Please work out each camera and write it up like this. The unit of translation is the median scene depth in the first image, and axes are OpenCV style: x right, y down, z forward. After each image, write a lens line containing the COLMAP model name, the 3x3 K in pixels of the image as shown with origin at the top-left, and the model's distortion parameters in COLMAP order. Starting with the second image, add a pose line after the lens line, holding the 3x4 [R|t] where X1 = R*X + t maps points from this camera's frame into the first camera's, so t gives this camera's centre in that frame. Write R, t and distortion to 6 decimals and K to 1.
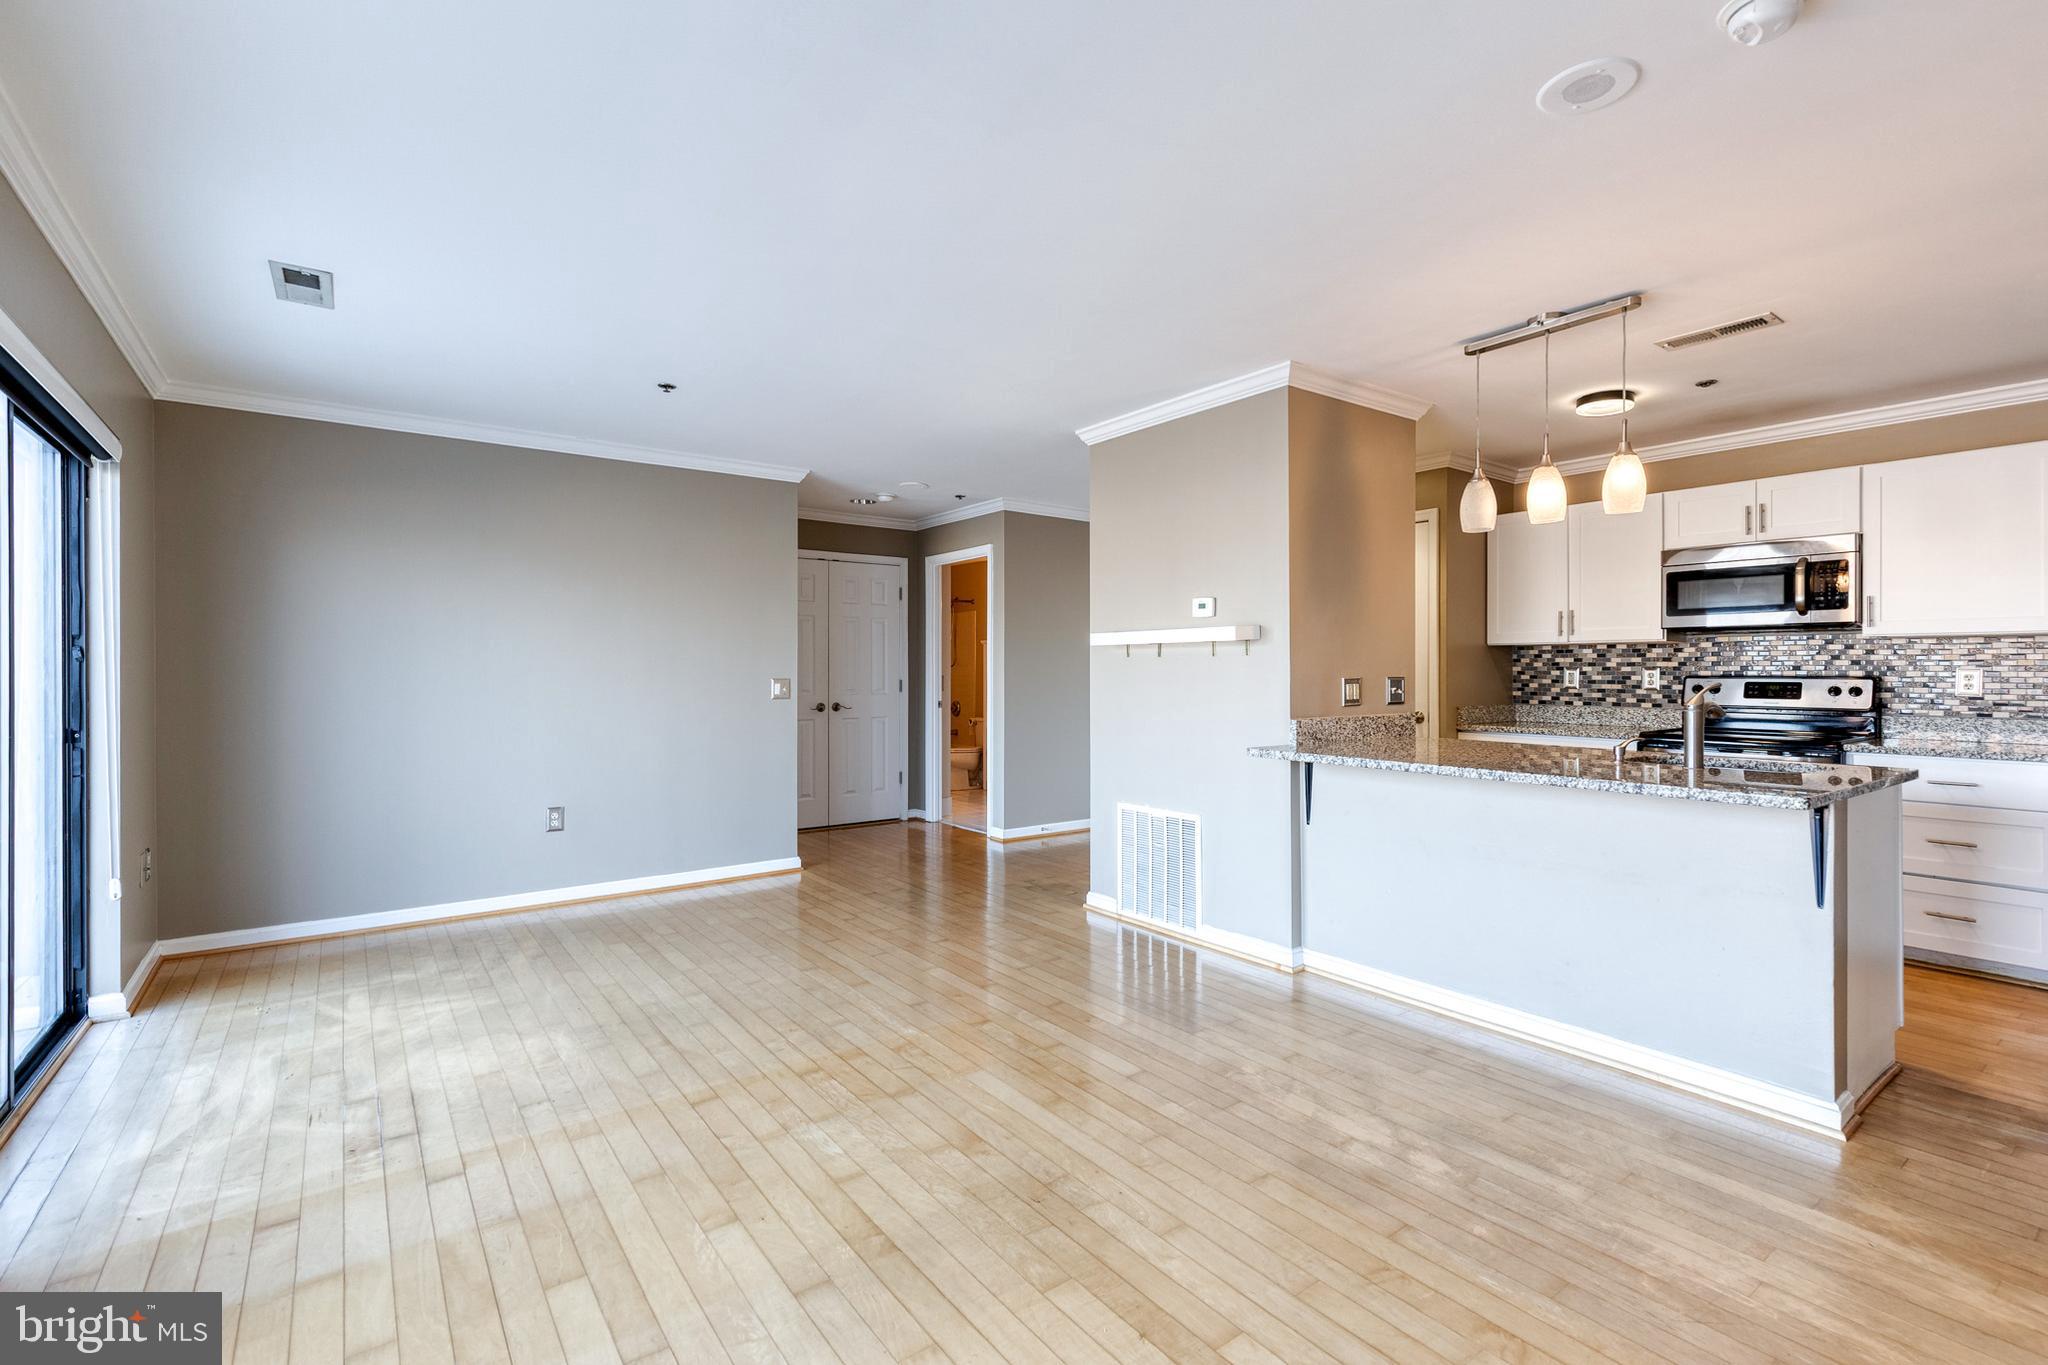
lens RADIAL K [[943.8, 0, 1048.9], [0, 943.8, 663.9], [0, 0, 1]] dist [0.011646, -0.002270]
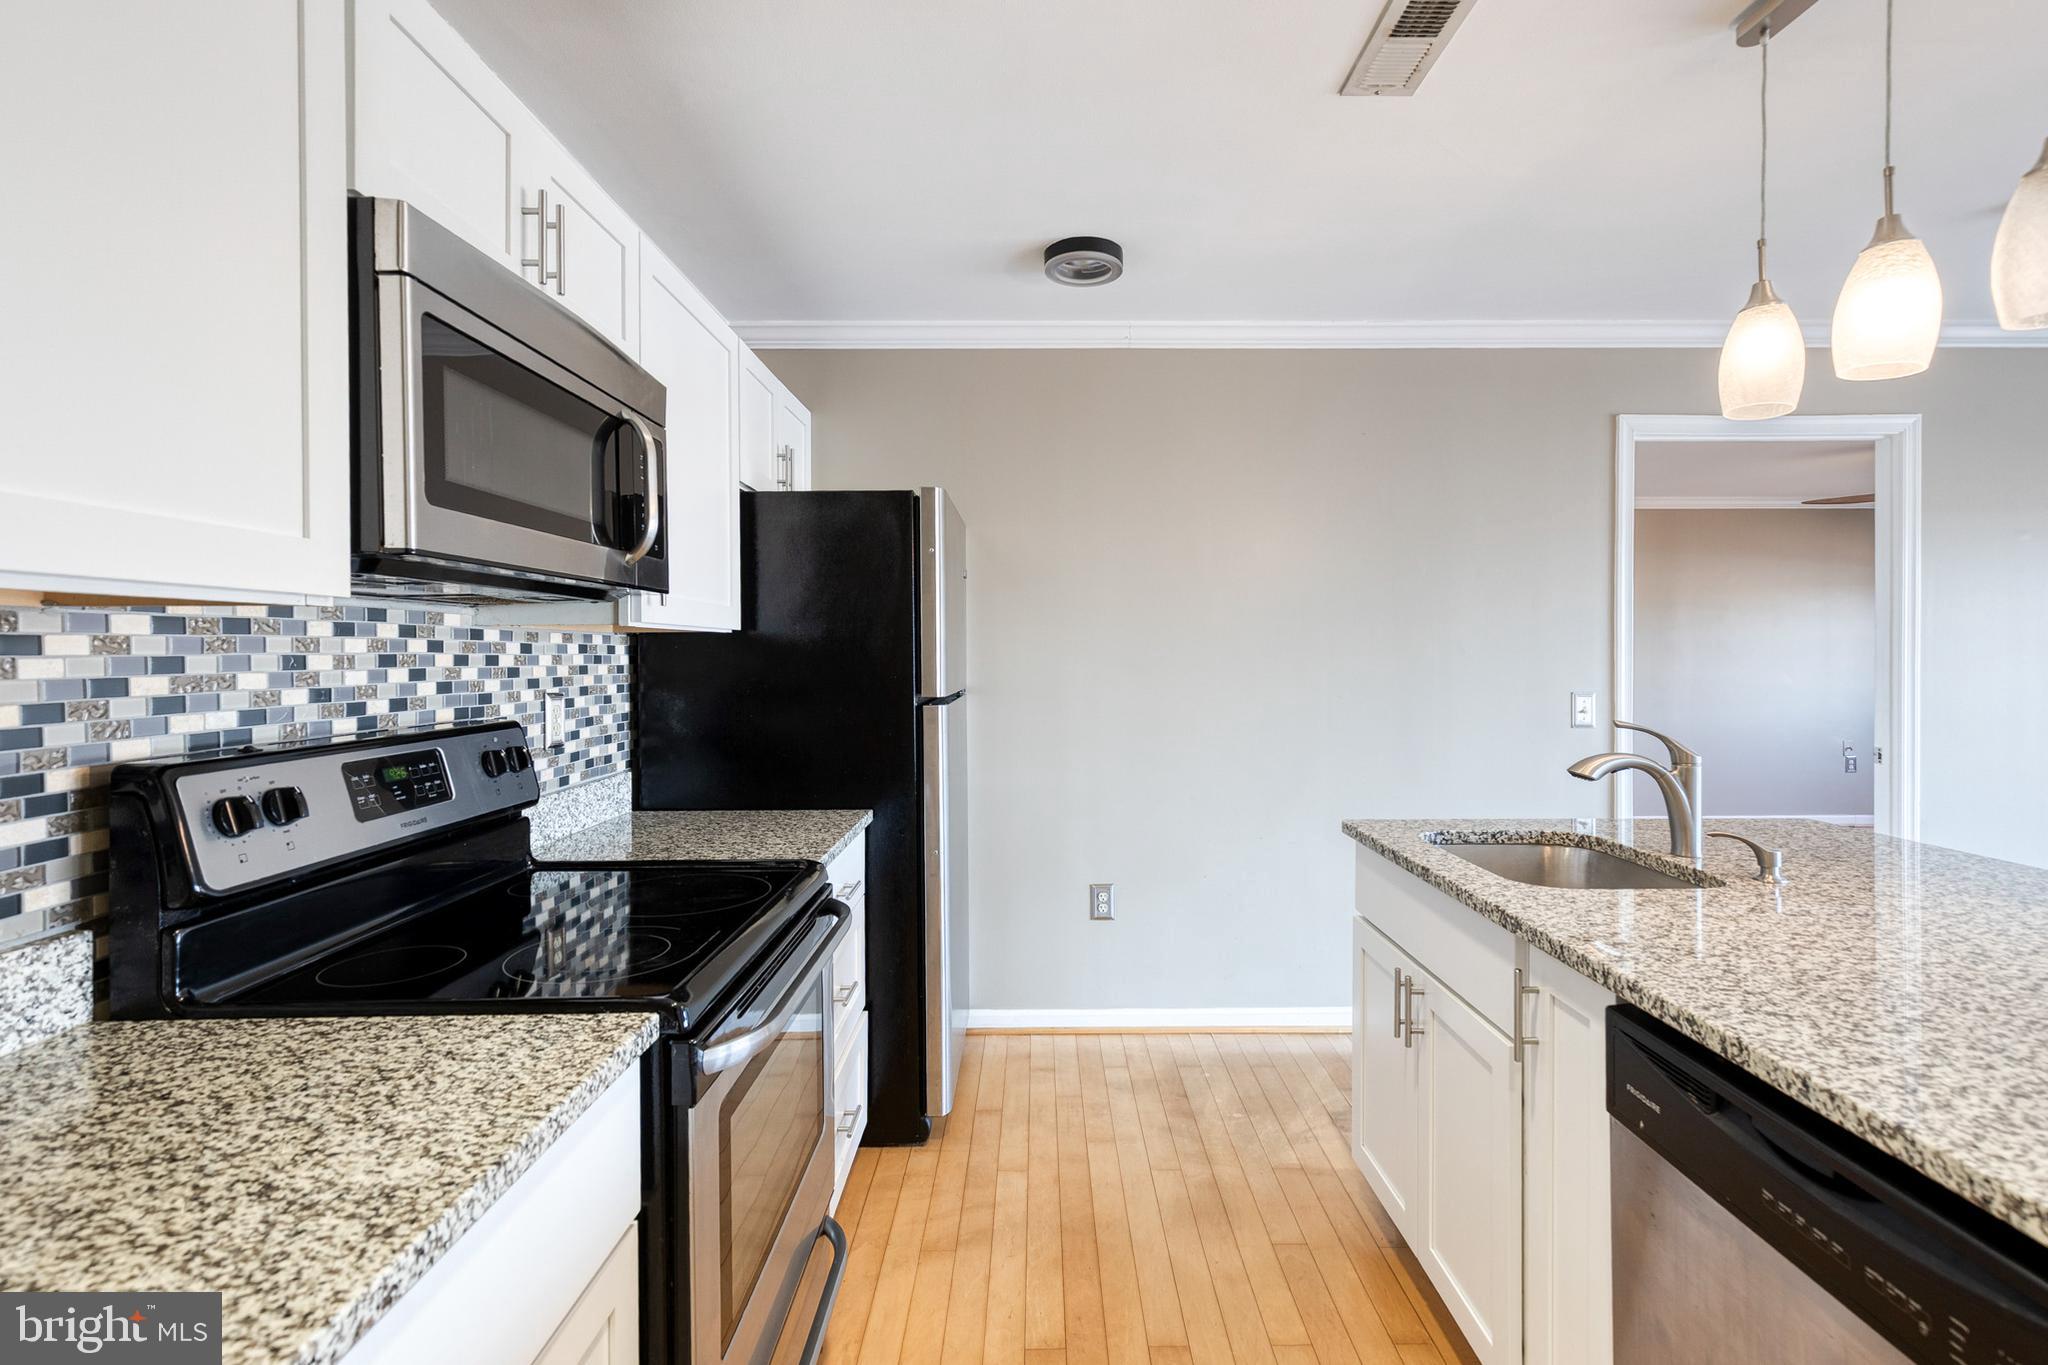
lens RADIAL K [[943.8, 0, 1022.4], [0, 943.8, 665.8], [0, 0, 1]] dist [0.011646, -0.002270]
pose [[-0.803826, -0.006369, 0.594830, 0.425655], [-0.001195, 0.999958, 0.009093, -0.013985], [-0.594863, 0.006599, -0.803800, 1.169298]]
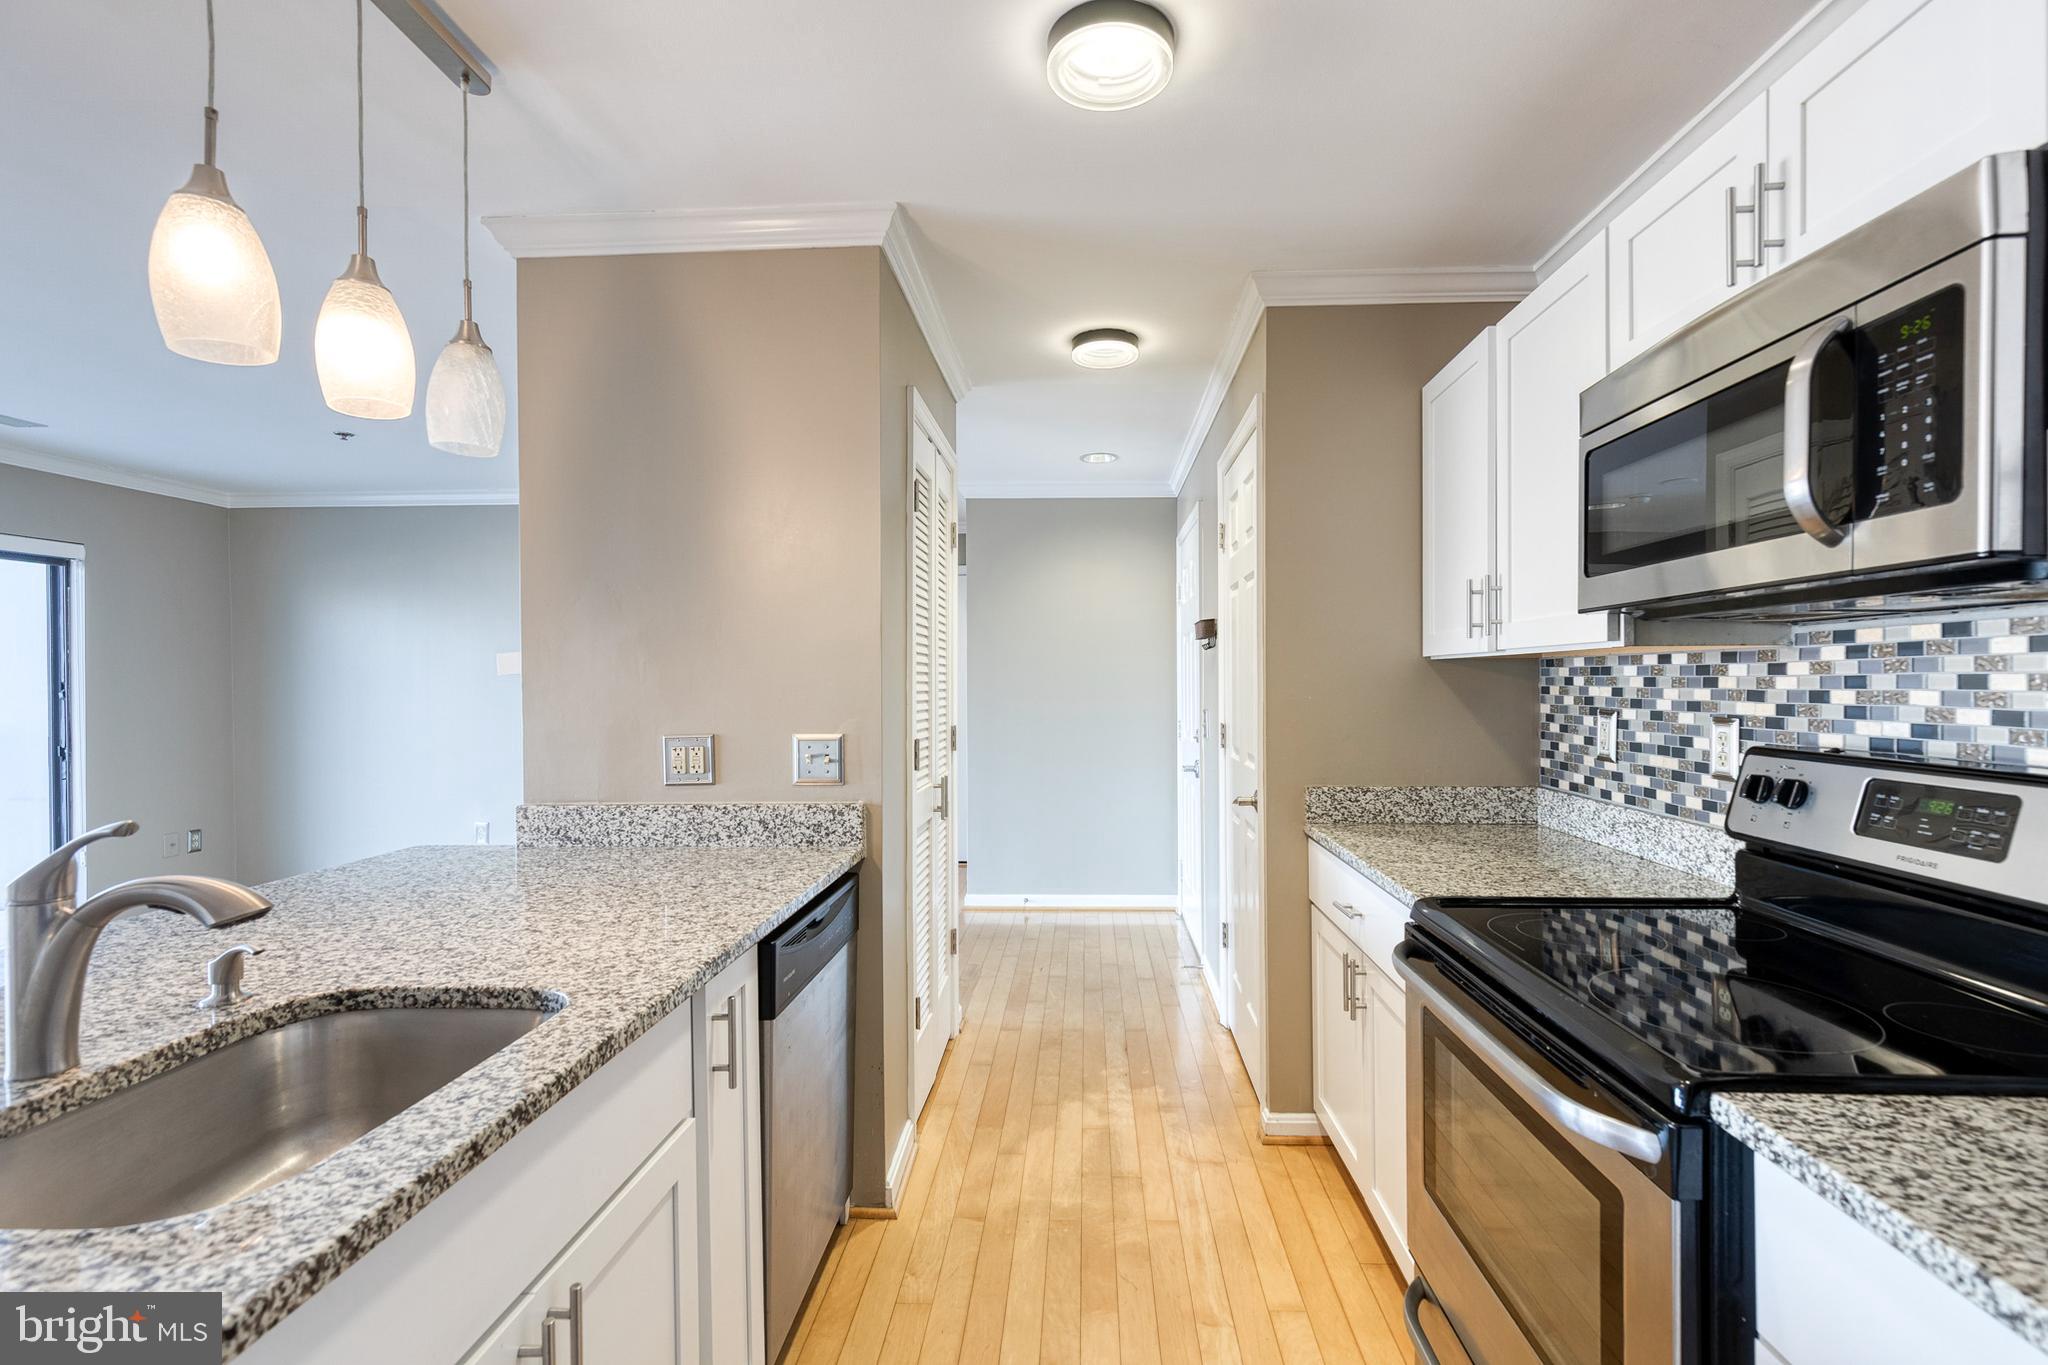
lens RADIAL K [[943.8, 0, 1004.3], [0, 943.8, 688.0], [0, 0, 1]] dist [0.011646, -0.002270]
pose [[0.758217, -0.000740, -0.652001, 0.763563], [0.012470, 0.999833, 0.013367, -0.017921], [0.651883, -0.018265, 0.758100, 0.630118]]
